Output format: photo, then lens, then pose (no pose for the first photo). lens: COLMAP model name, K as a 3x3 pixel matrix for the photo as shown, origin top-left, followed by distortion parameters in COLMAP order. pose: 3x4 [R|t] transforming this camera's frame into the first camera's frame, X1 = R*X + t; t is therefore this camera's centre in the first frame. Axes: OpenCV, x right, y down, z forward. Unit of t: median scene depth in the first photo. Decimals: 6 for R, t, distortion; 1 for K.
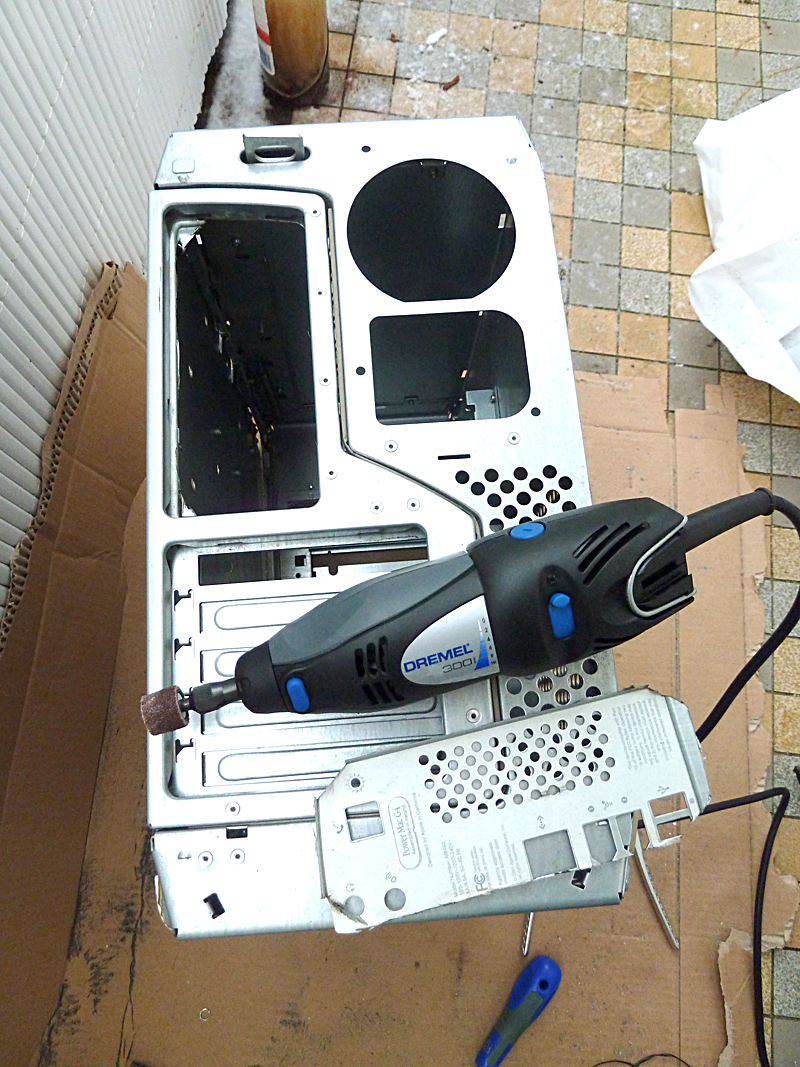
lens RADIAL K [[804.9, 0, 397.6], [0, 804.9, 534.0], [0, 0, 1]] dist [-0.038346, -0.002484]
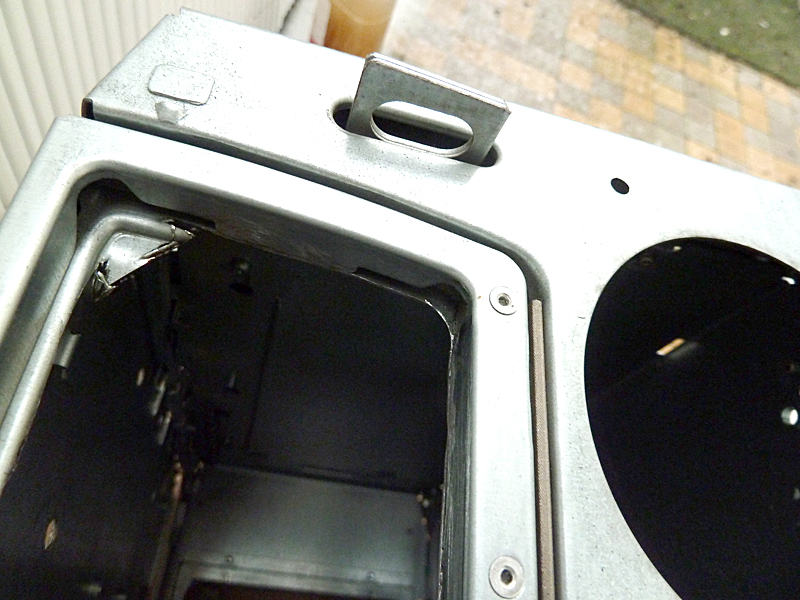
lens RADIAL K [[603.5, 0, 401.0], [0, 603.5, 300.0], [0, 0, 1]] dist [-0.038346, -0.002484]
pose [[0.954826, 0.262023, 0.140184, -0.182459], [-0.215827, 0.935734, -0.278964, -0.309735], [-0.204270, 0.236107, 0.950014, 0.732531]]
